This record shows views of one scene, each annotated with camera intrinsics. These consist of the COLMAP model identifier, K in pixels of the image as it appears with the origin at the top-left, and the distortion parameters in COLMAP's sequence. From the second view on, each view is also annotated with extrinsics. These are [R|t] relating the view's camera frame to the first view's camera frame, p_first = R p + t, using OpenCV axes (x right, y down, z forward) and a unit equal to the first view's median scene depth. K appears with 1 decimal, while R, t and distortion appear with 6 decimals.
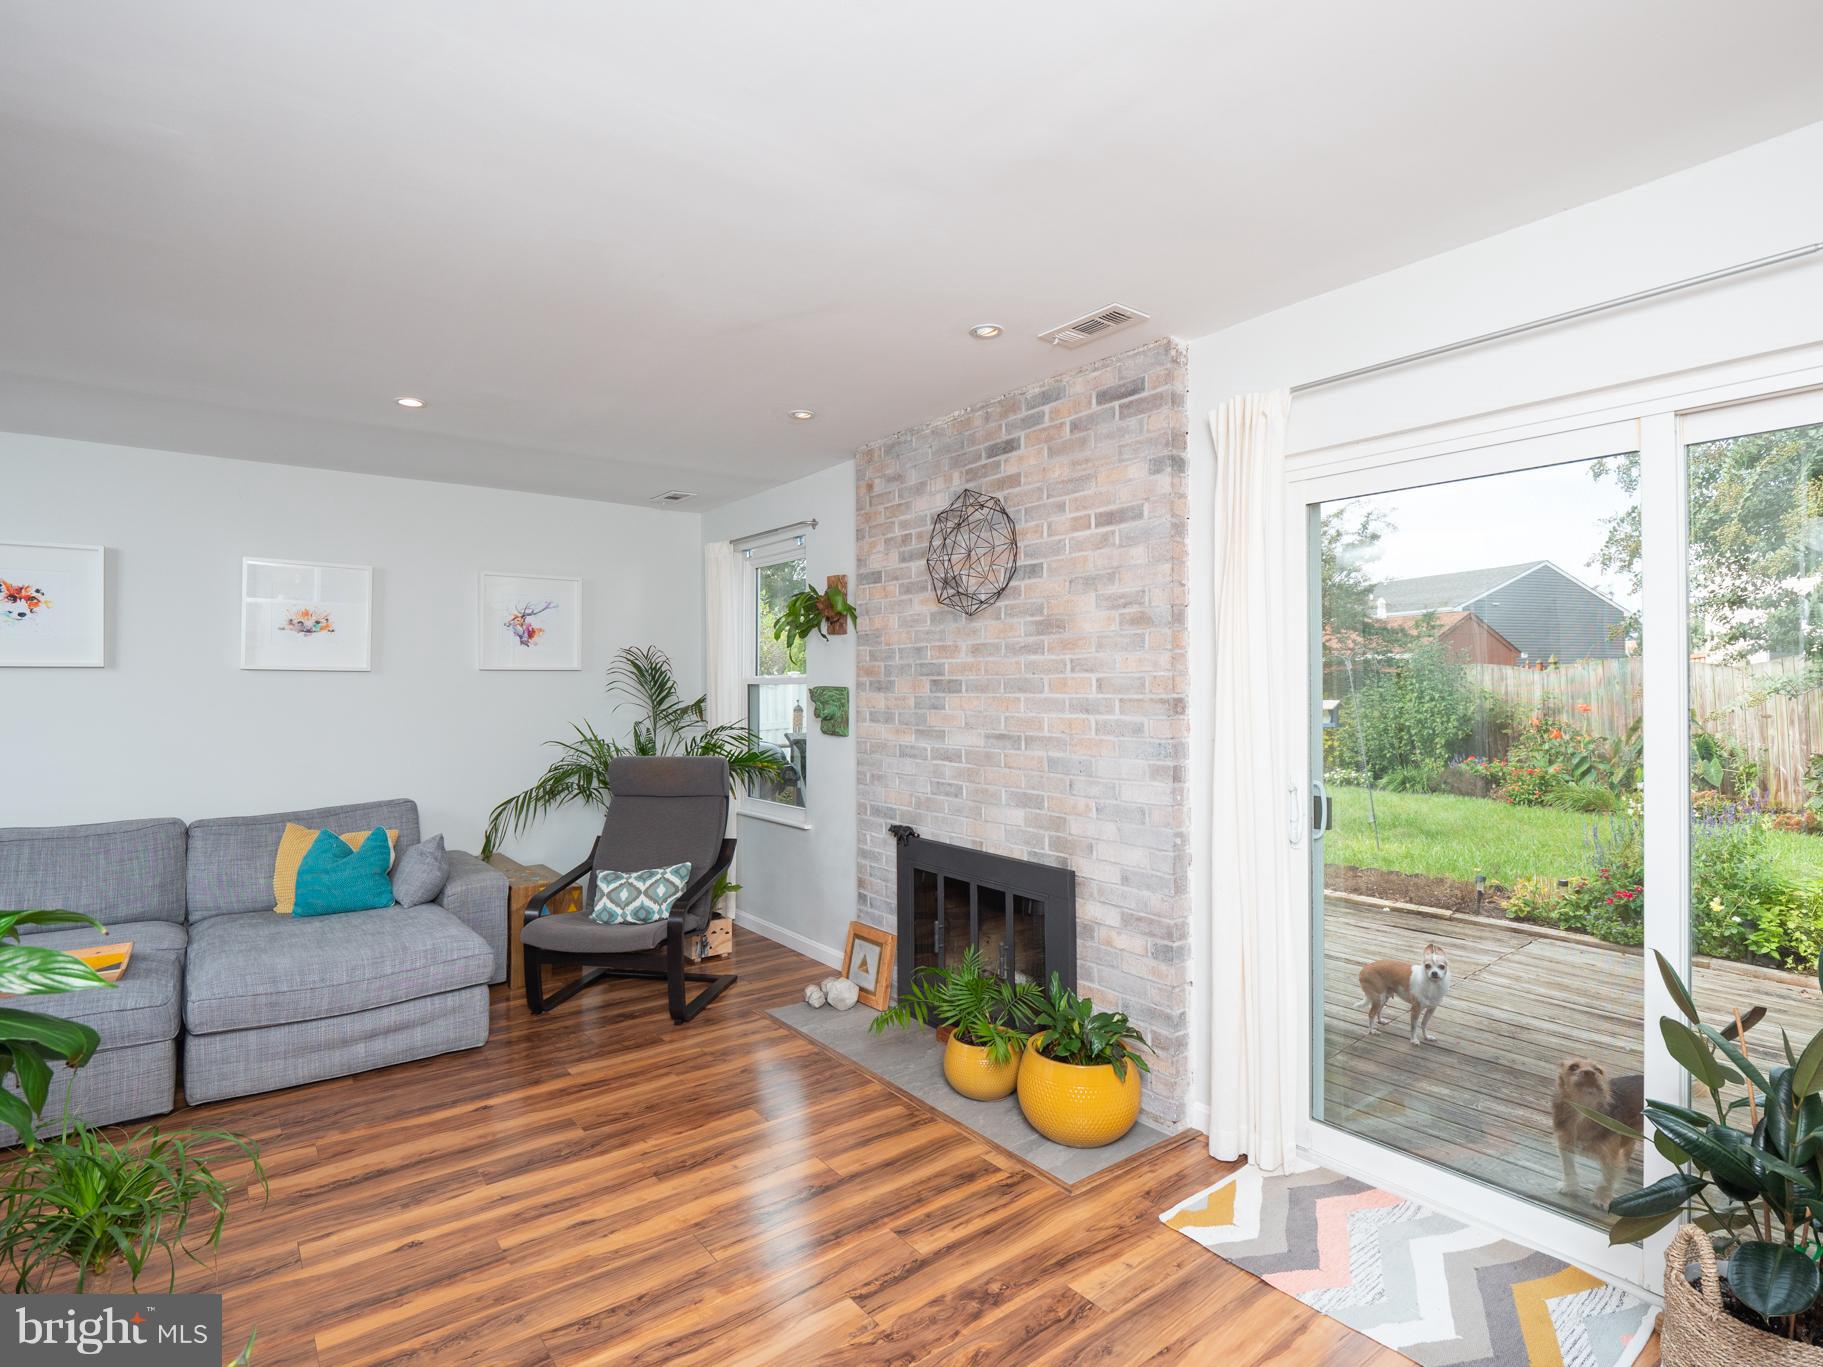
lens RADIAL K [[900.4, 0, 881.8], [0, 900.4, 684.9], [0, 0, 1]] dist [-0.014534, -0.000807]
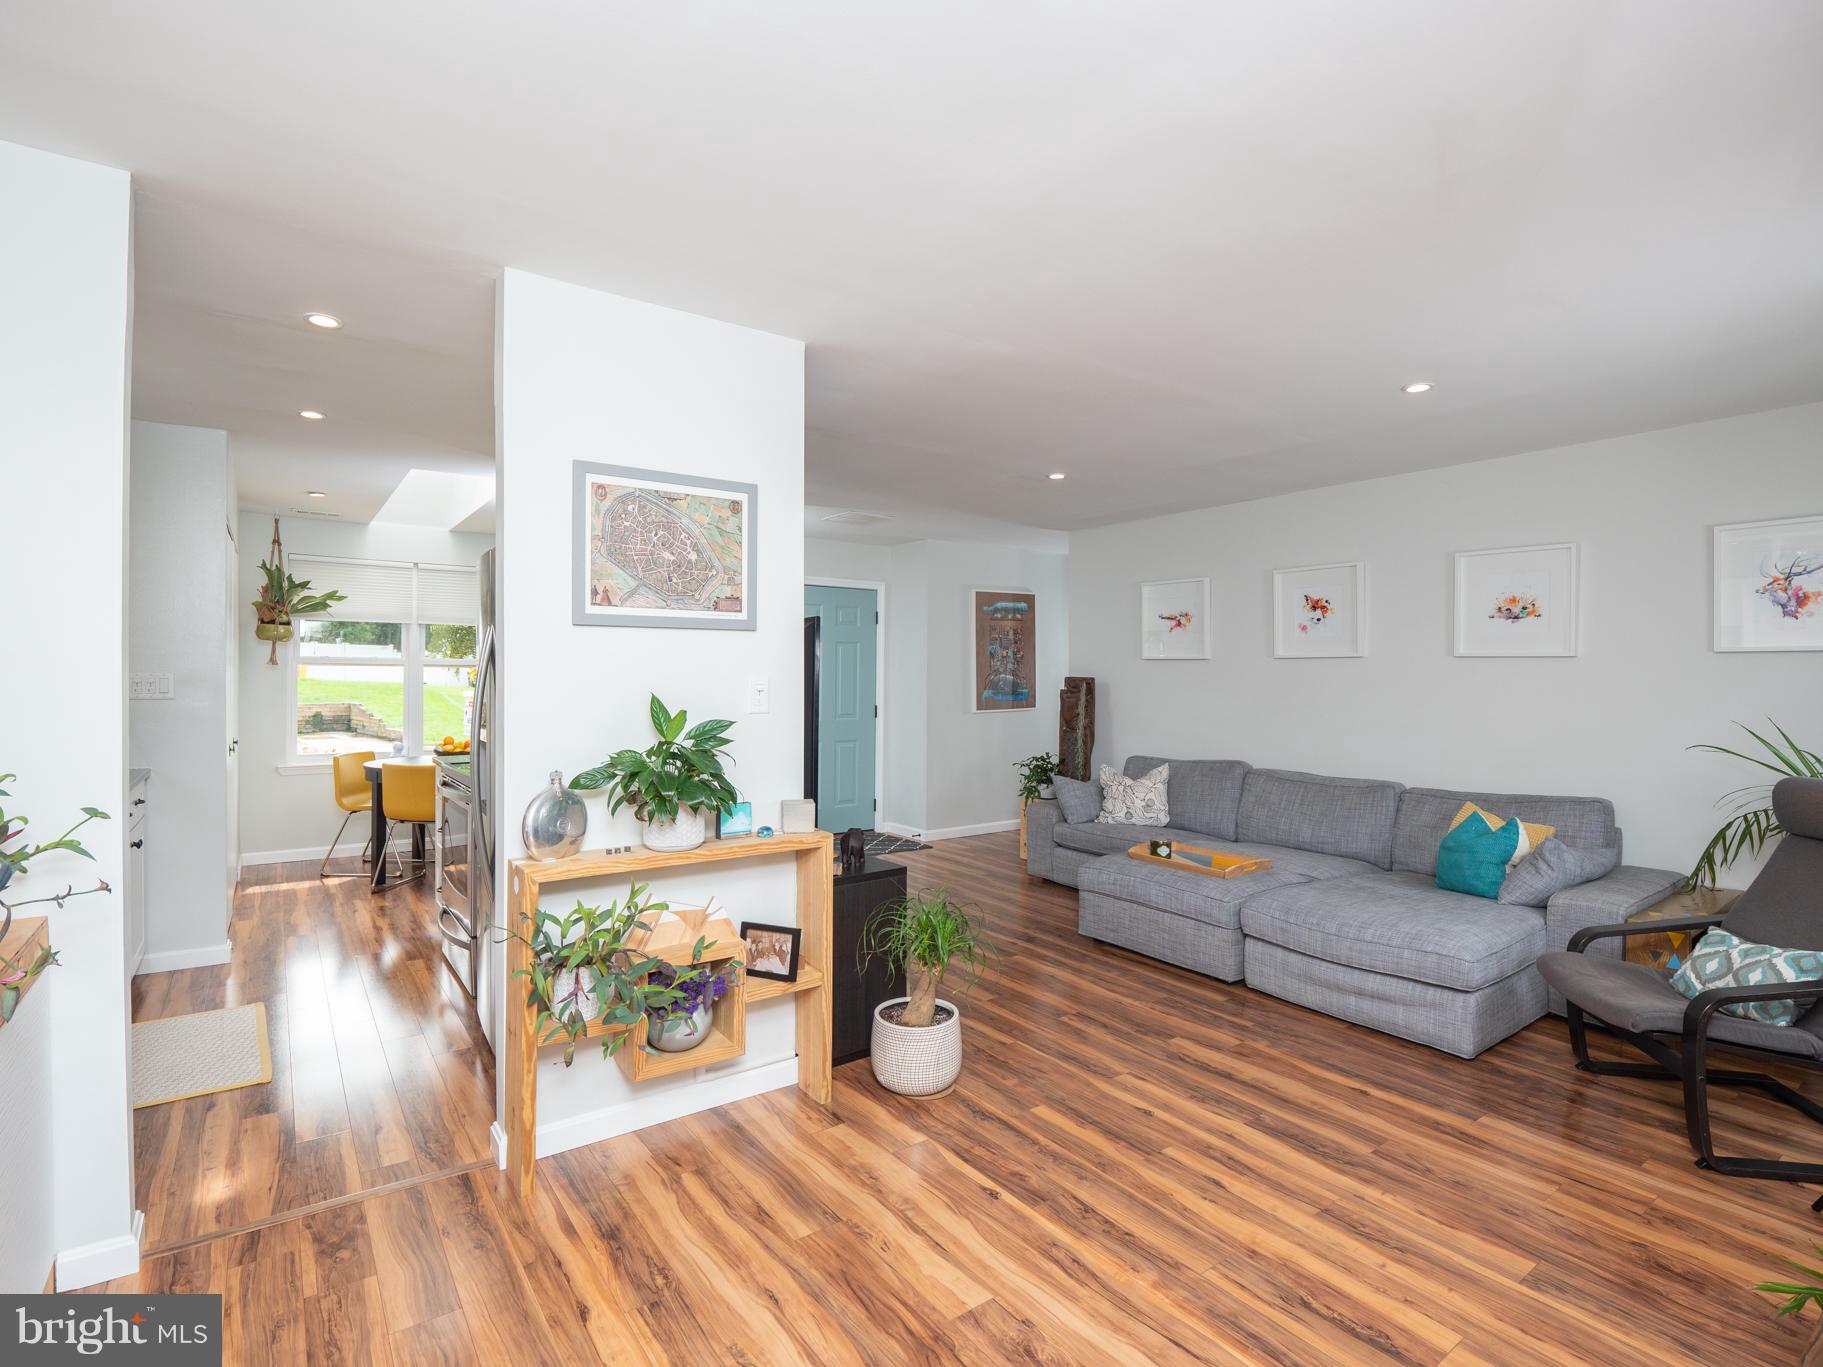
lens RADIAL K [[900.4, 0, 939.3], [0, 900.4, 679.0], [0, 0, 1]] dist [-0.014534, -0.000807]
pose [[0.000845, 0.008055, -0.999967, 0.532752], [-0.003686, 0.999961, 0.008052, 0.004882], [0.999993, 0.003679, 0.000874, 0.508303]]
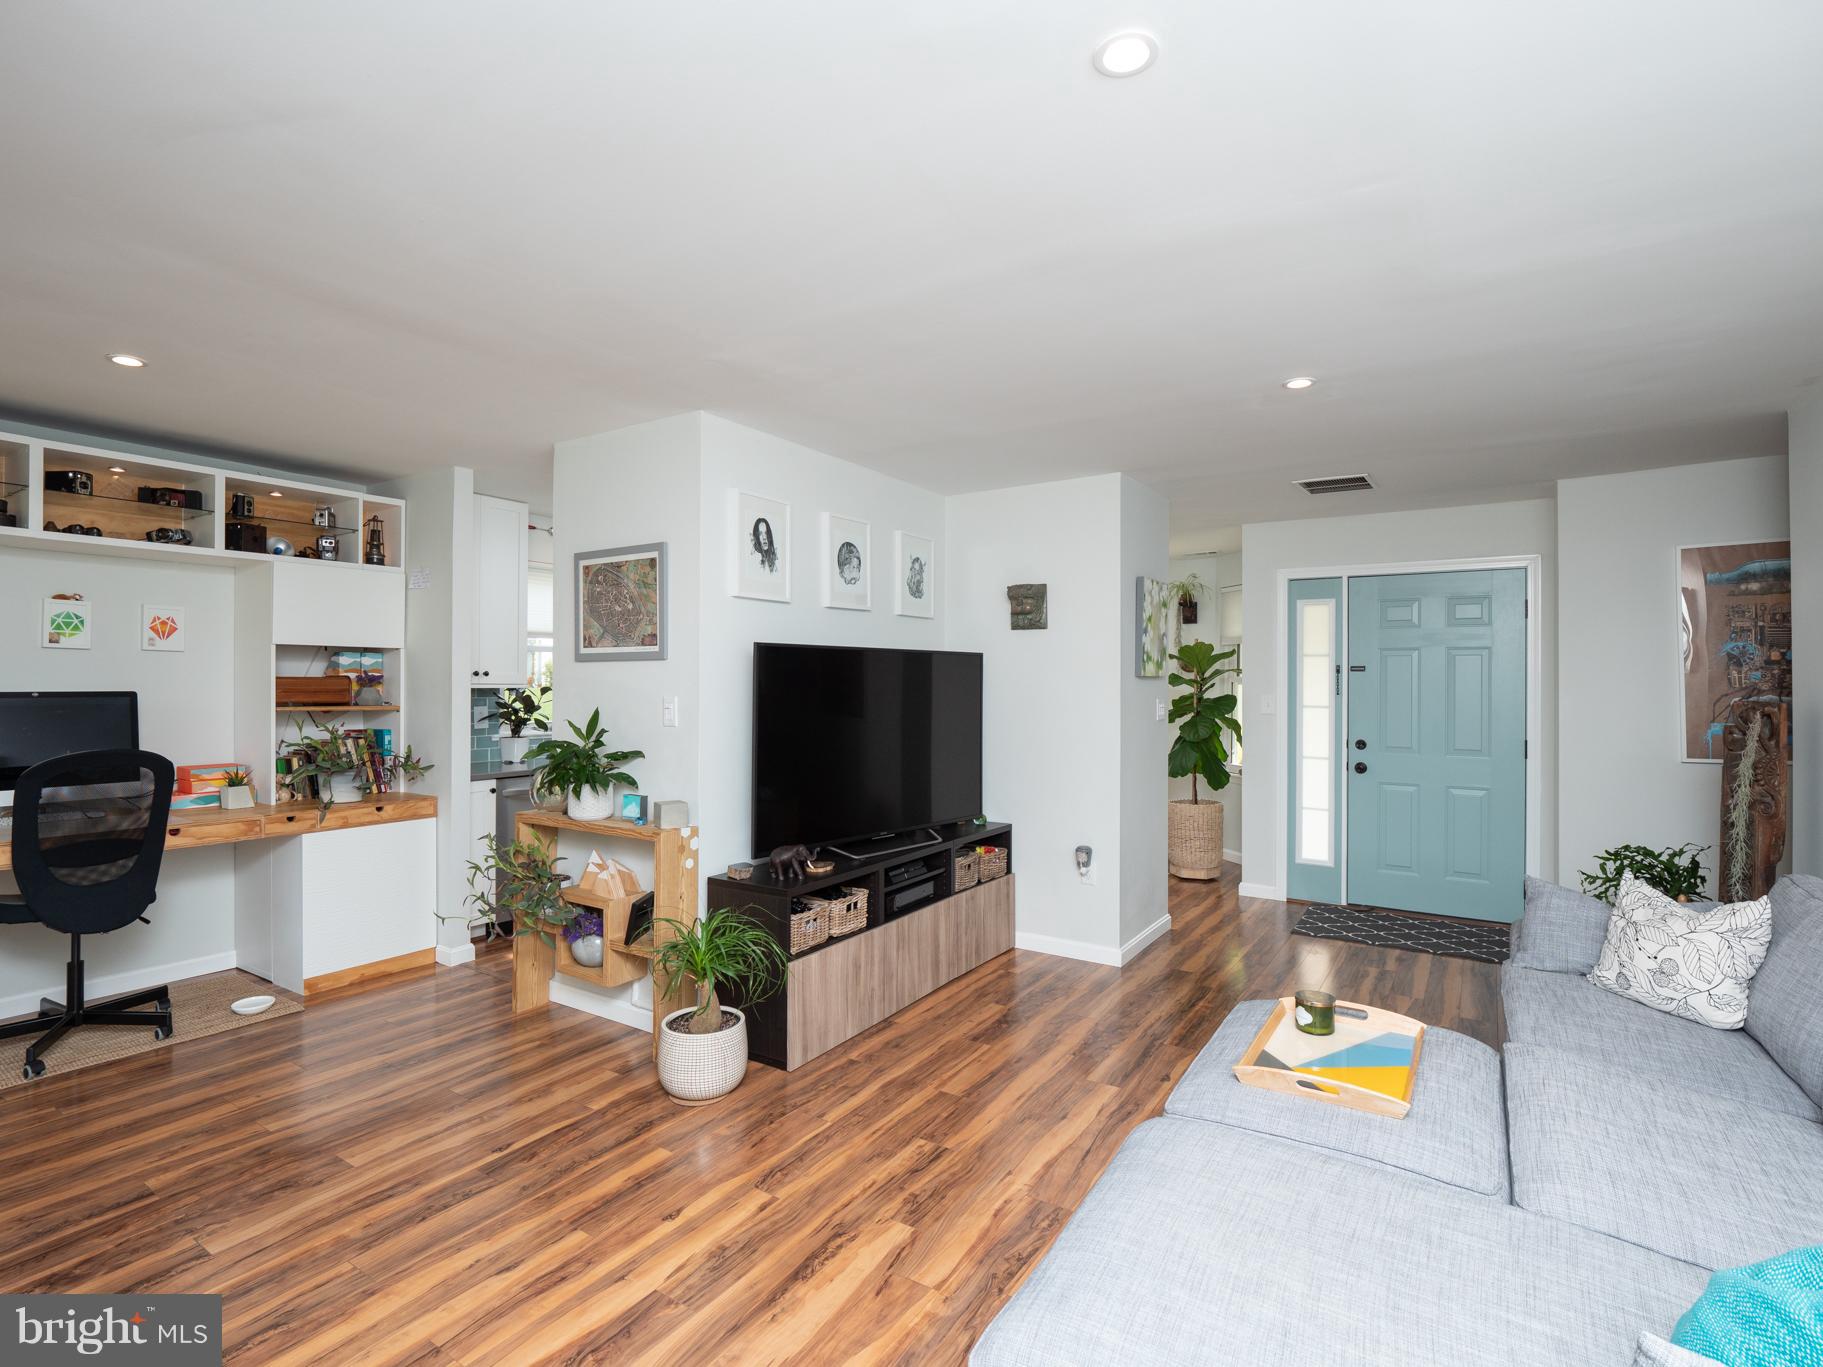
lens RADIAL K [[900.4, 0, 883.0], [0, 900.4, 665.8], [0, 0, 1]] dist [-0.014534, -0.000807]
pose [[-0.941839, -0.008352, -0.335961, -0.290270], [-0.001653, 0.999794, -0.020222, -0.006122], [0.336061, -0.018490, -0.941659, 1.523013]]
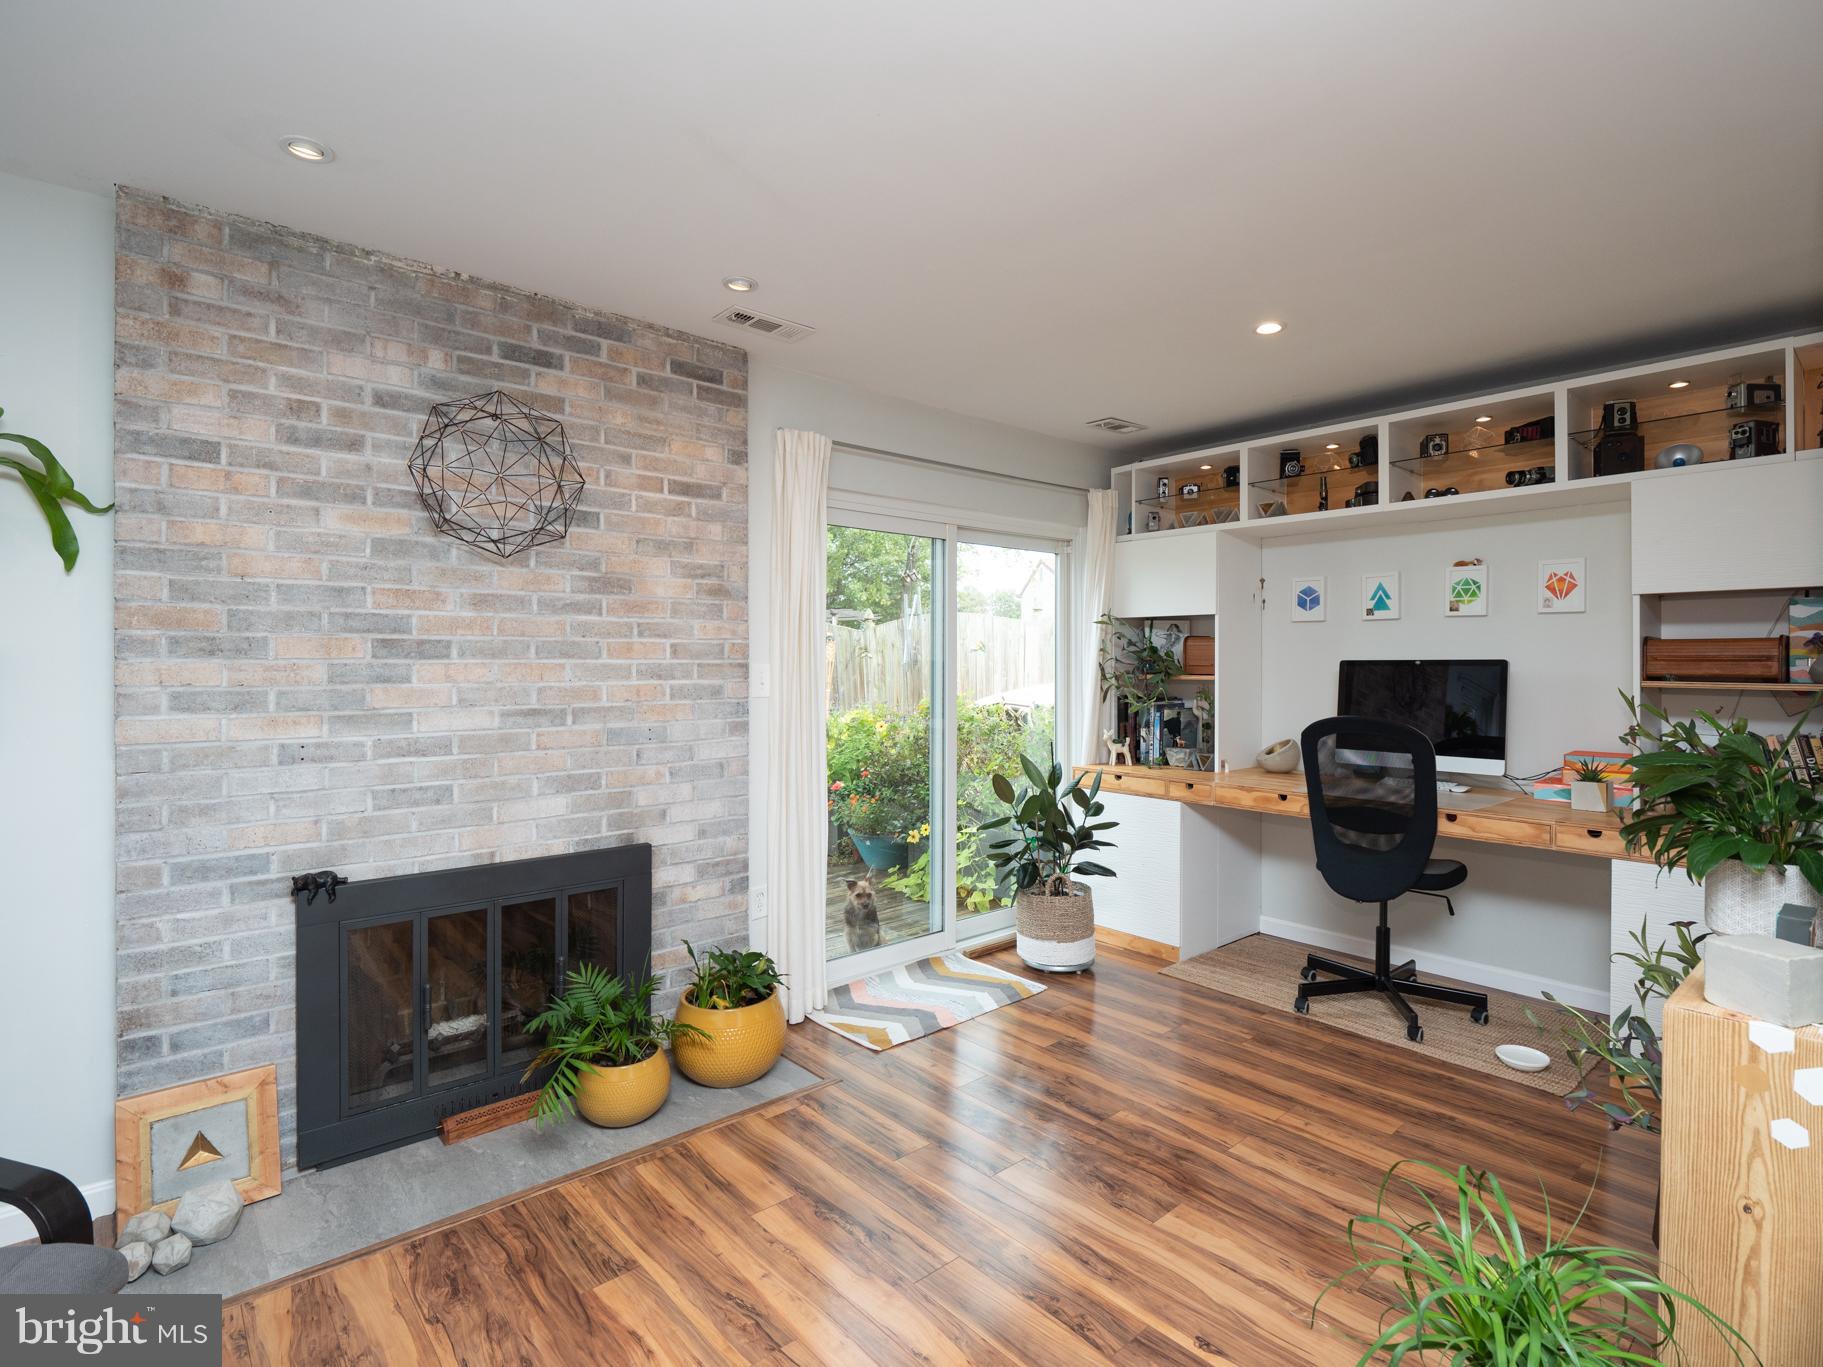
lens RADIAL K [[900.4, 0, 942.4], [0, 900.4, 675.9], [0, 0, 1]] dist [-0.014534, -0.000807]
pose [[-0.089903, -0.013898, 0.995854, -0.784141], [-0.004158, 0.999899, 0.013579, 0.013459], [-0.995942, -0.002920, -0.089951, 0.778959]]
